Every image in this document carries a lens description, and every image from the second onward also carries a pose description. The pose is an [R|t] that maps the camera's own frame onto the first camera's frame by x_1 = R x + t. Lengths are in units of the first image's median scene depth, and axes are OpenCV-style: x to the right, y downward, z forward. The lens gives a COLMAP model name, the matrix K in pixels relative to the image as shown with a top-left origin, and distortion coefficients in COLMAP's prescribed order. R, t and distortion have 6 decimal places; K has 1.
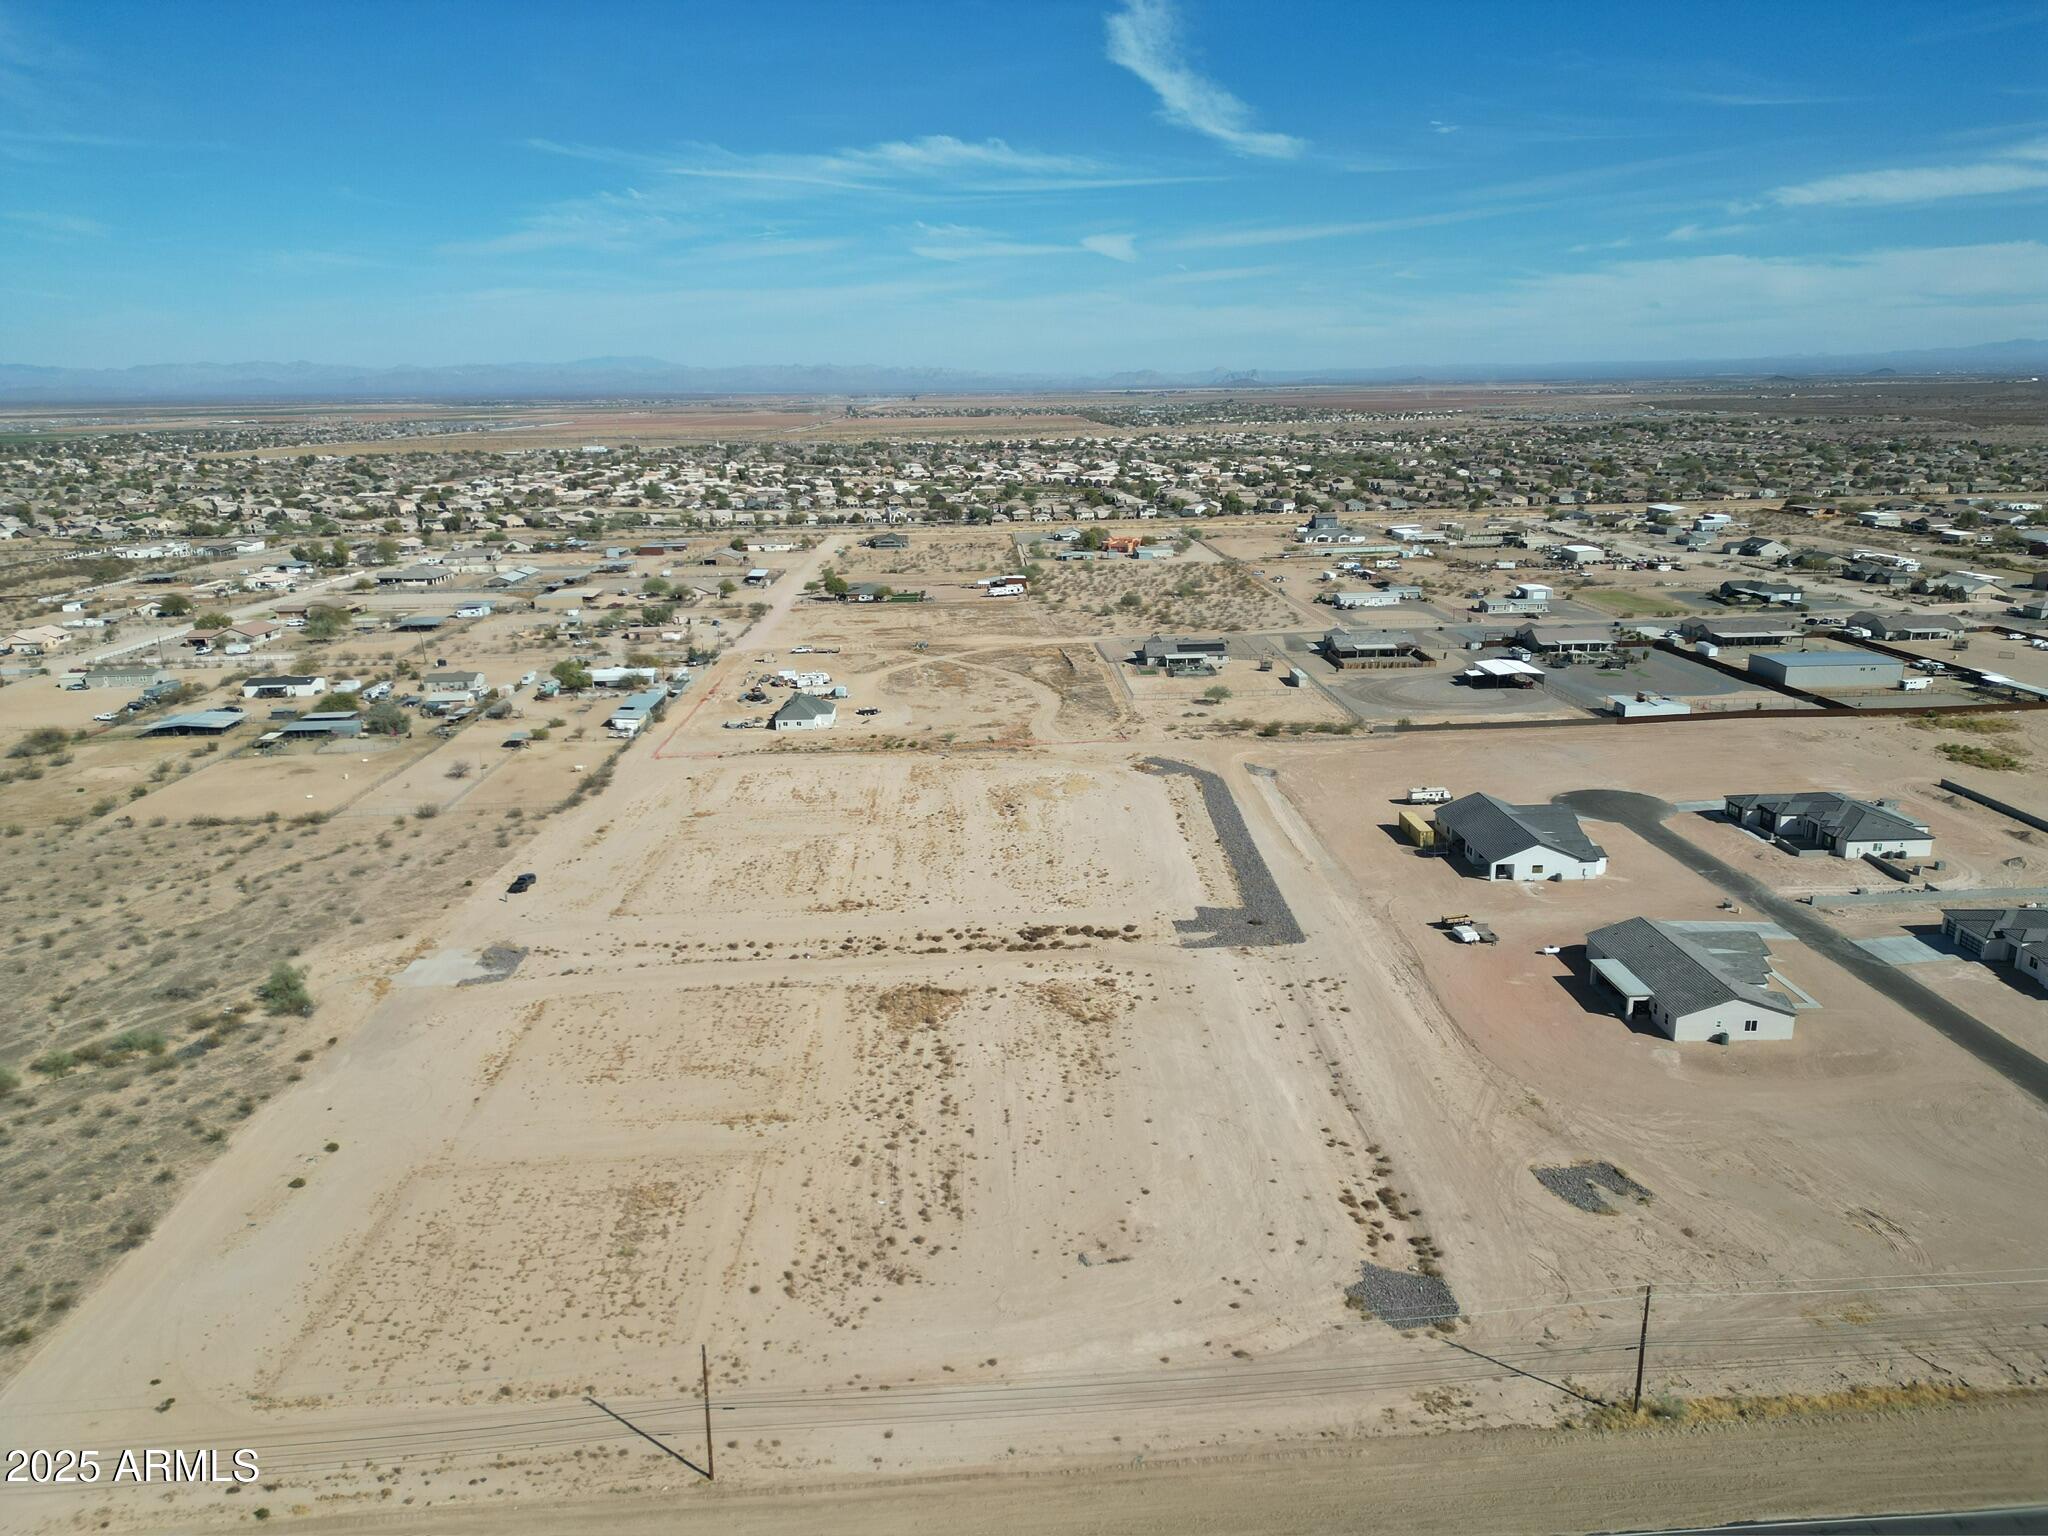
lens RADIAL K [[1414.0, 0, 1023.7], [0, 1414.0, 781.9], [0, 0, 1]] dist [0.103604, -0.122555]
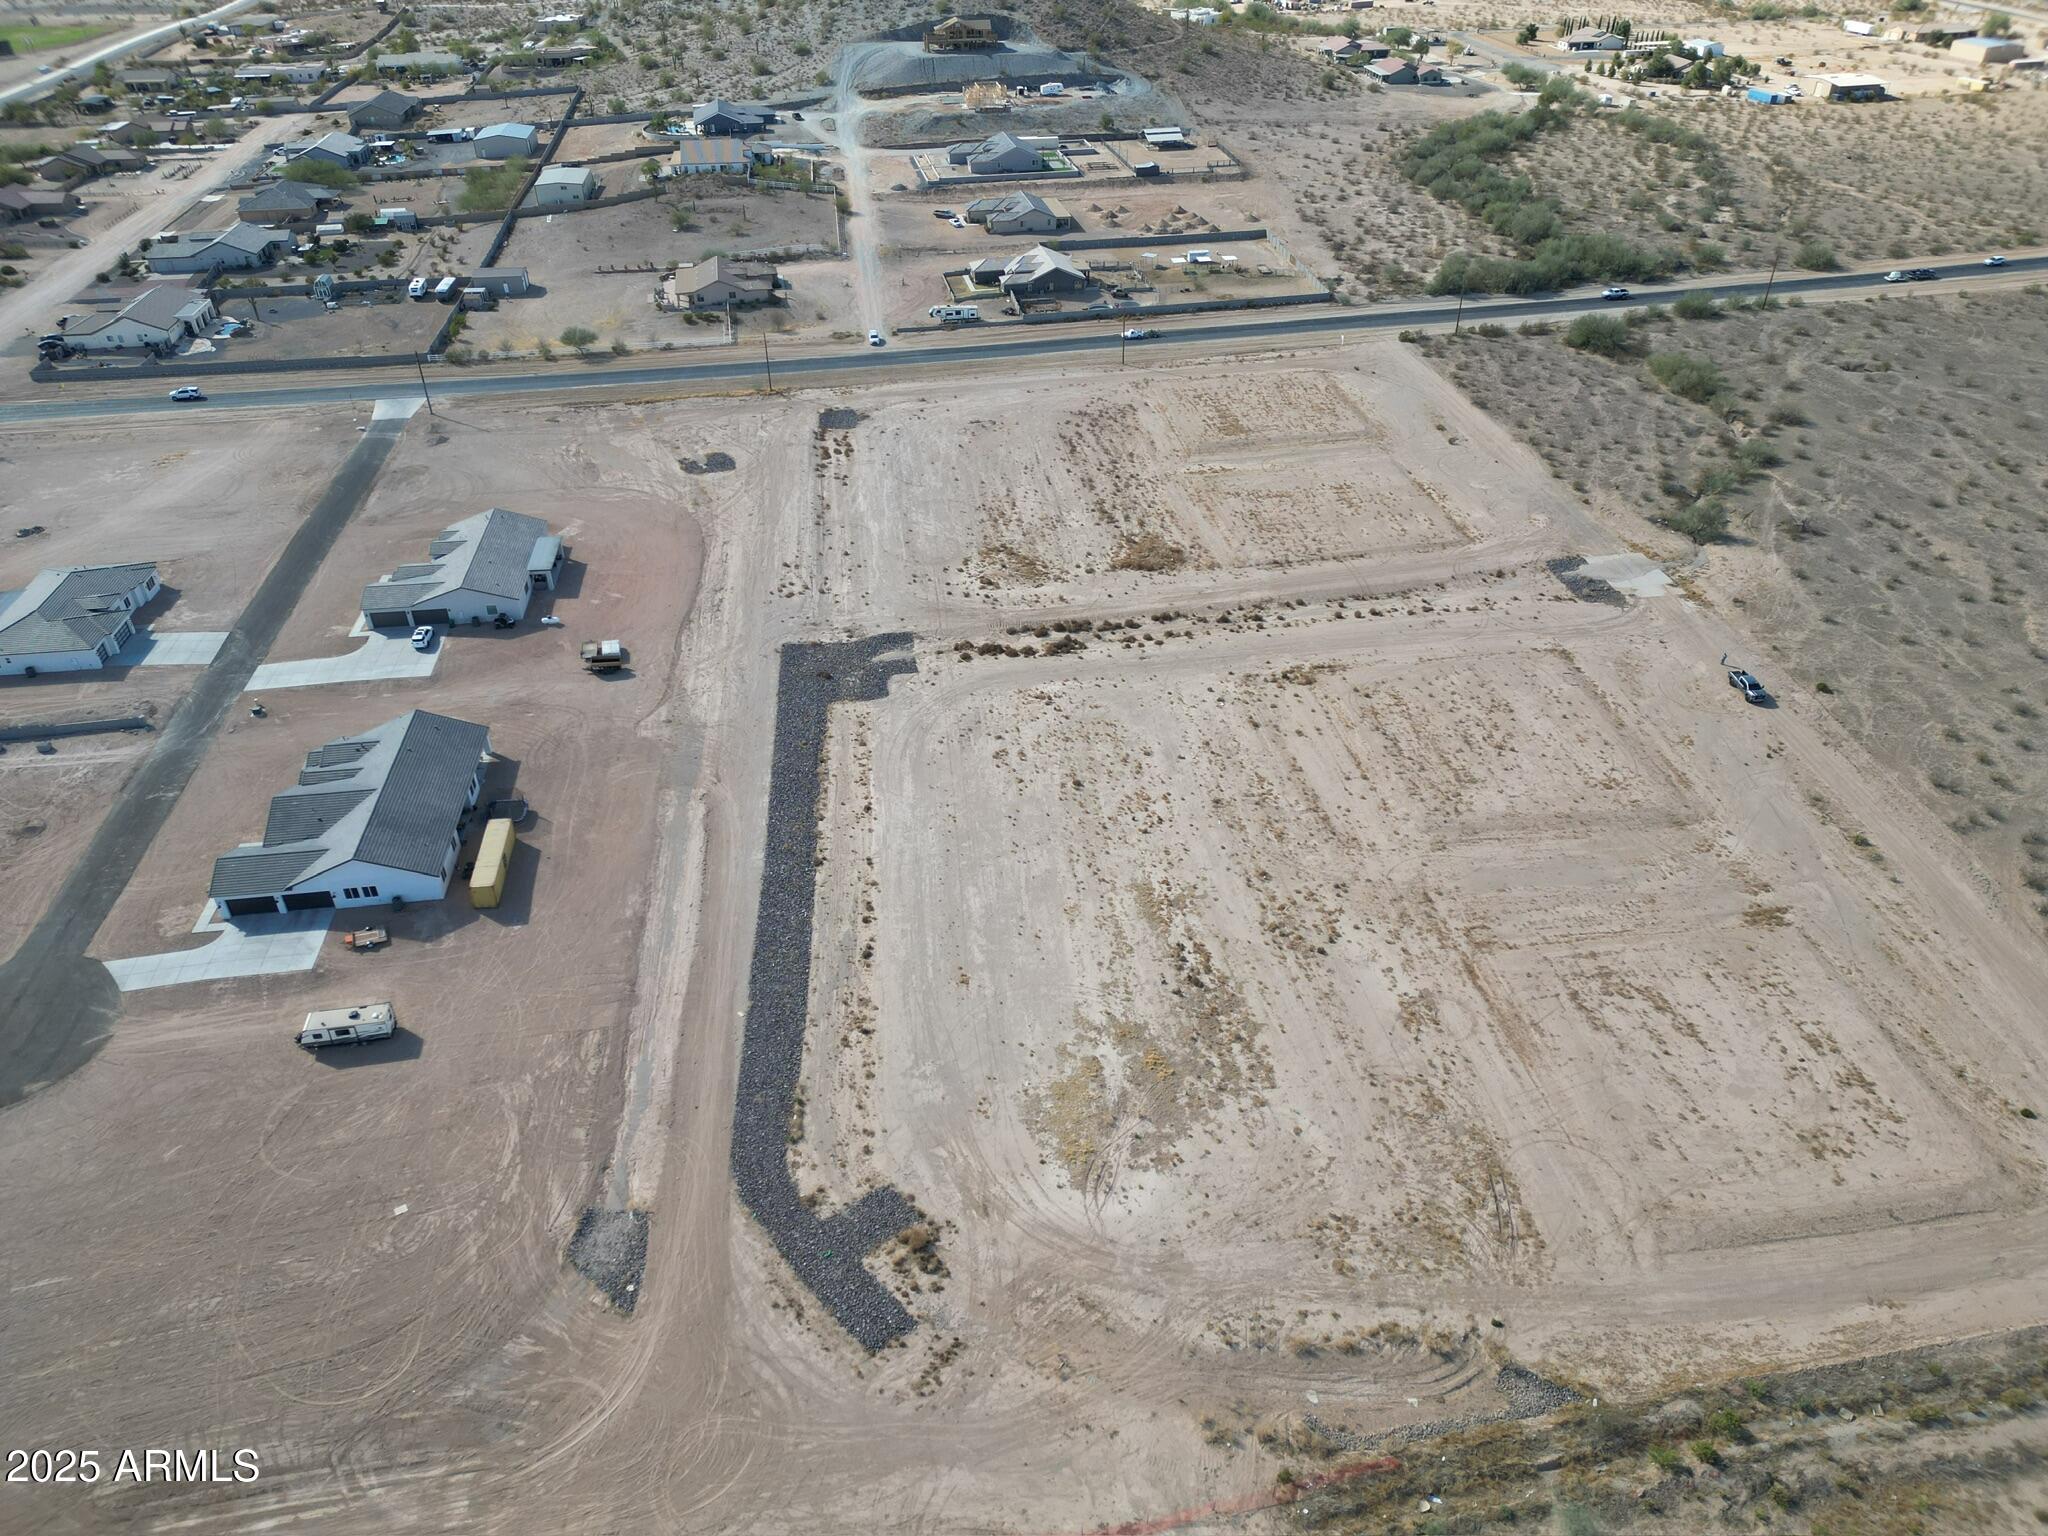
lens RADIAL K [[1414.0, 0, 1023.7], [0, 1414.0, 781.9], [0, 0, 1]] dist [0.103604, -0.122555]
pose [[-0.994943, 0.078559, -0.062591, 0.096756], [0.002015, 0.638620, 0.769519, -0.522392], [0.100425, 0.765501, -0.635549, 1.575393]]
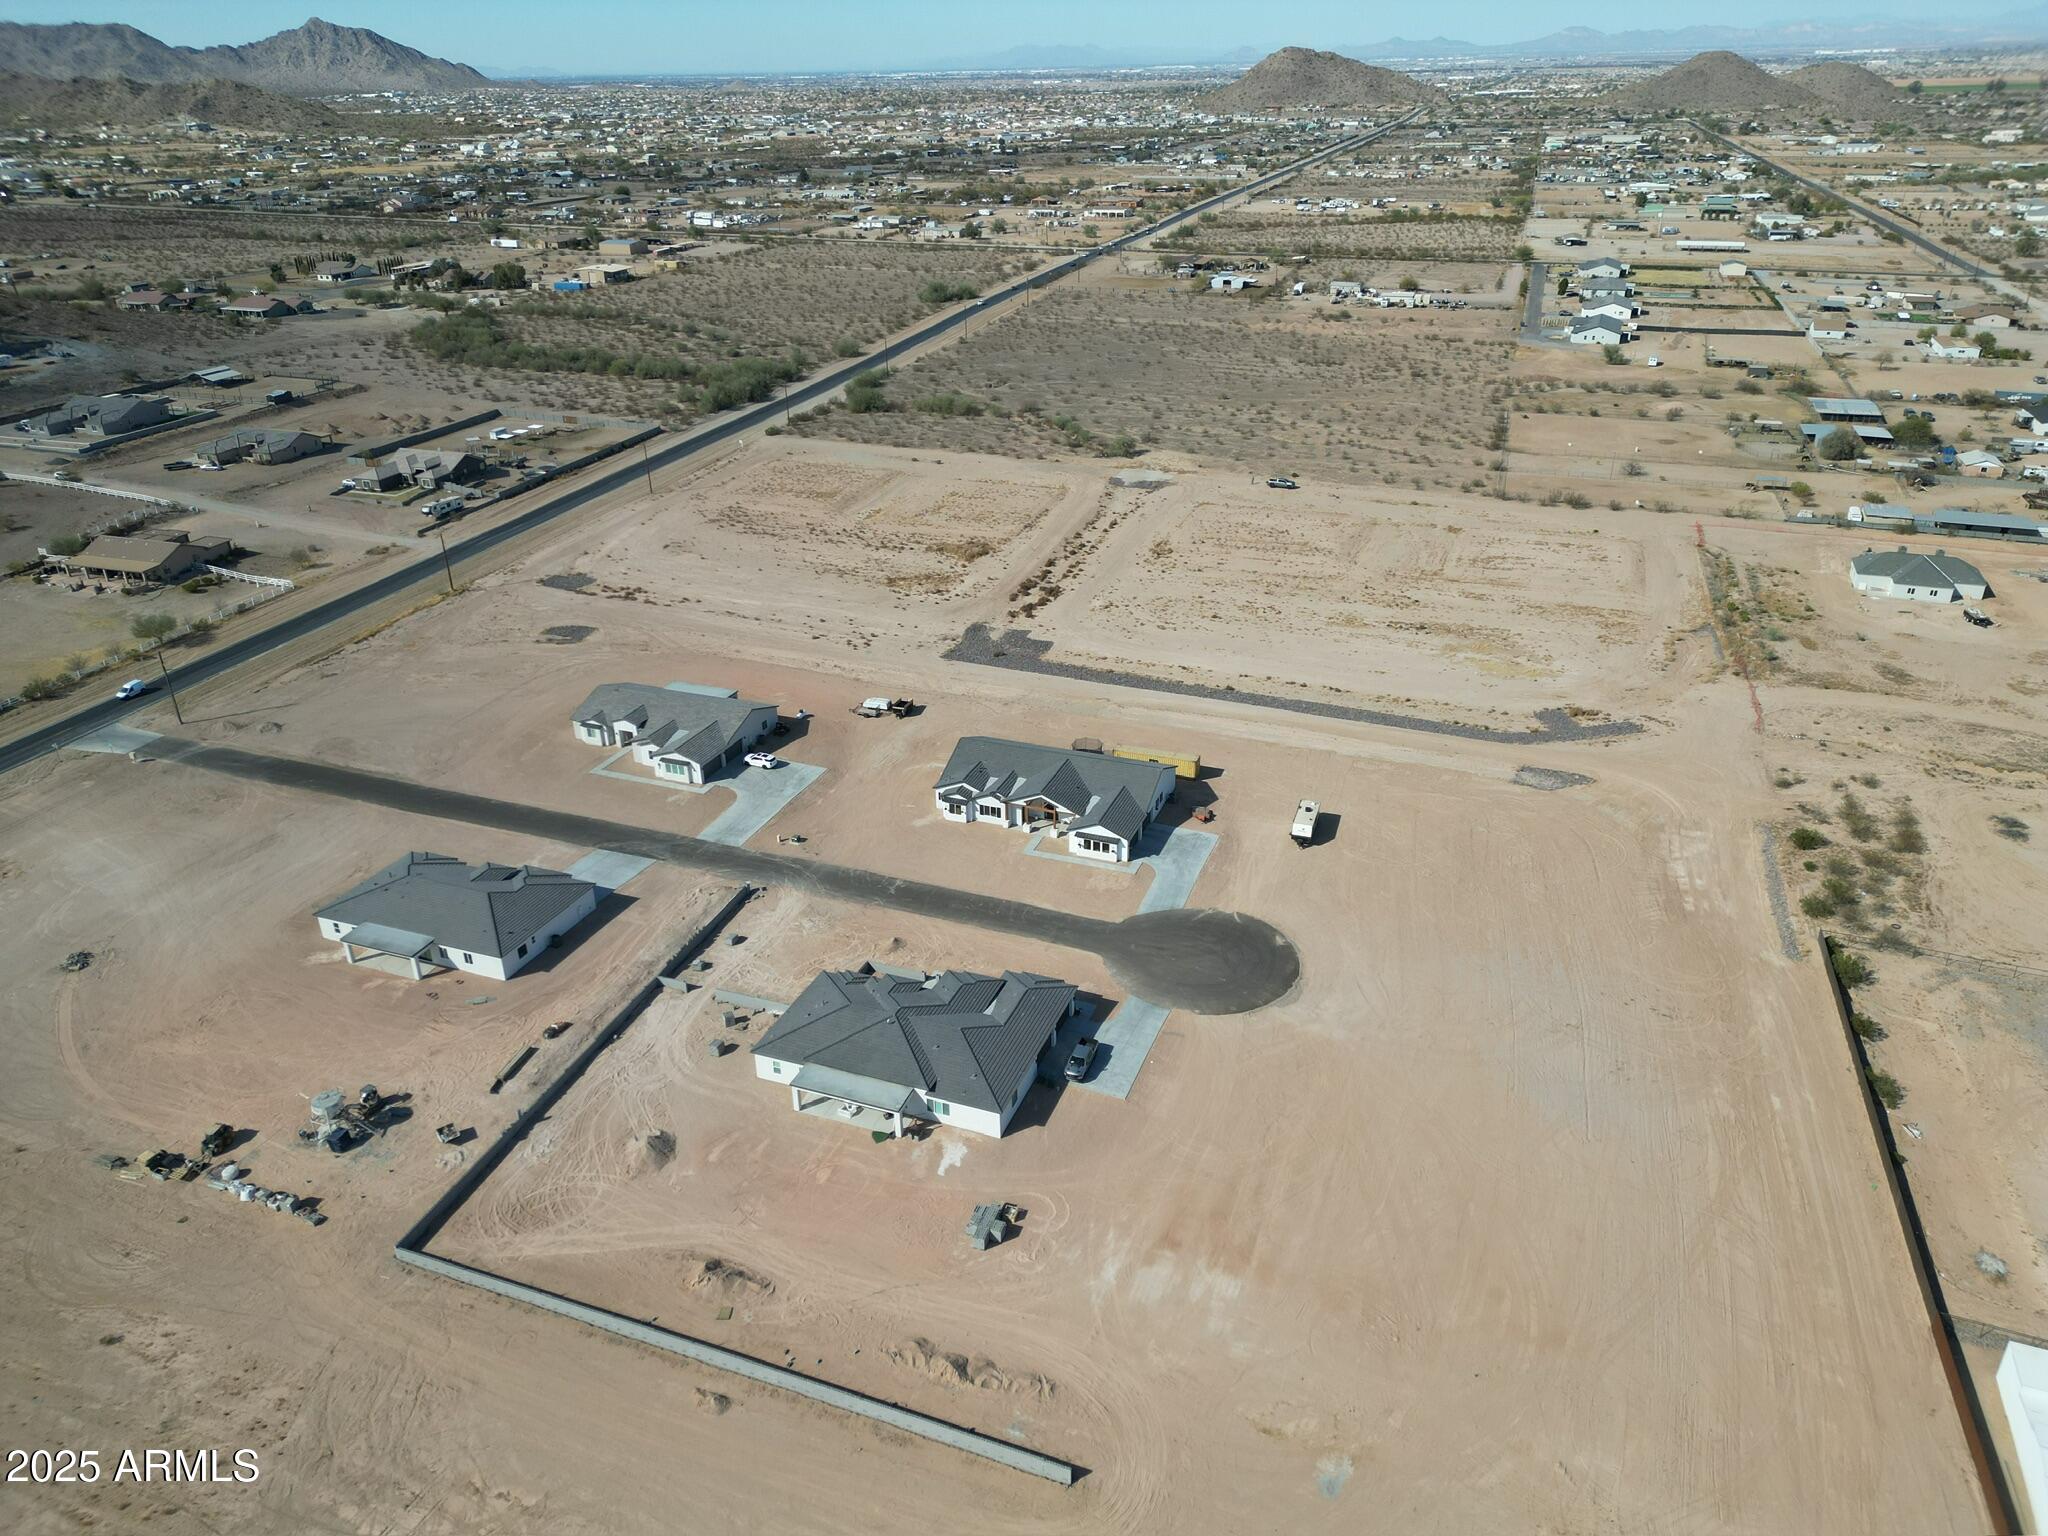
lens RADIAL K [[1414.0, 0, 1023.7], [0, 1414.0, 781.9], [0, 0, 1]] dist [0.103604, -0.122555]
pose [[-0.391111, 0.434482, -0.811331, 1.082195], [-0.225658, 0.809372, 0.542214, -0.421431], [0.892250, 0.395149, -0.218510, 1.263586]]
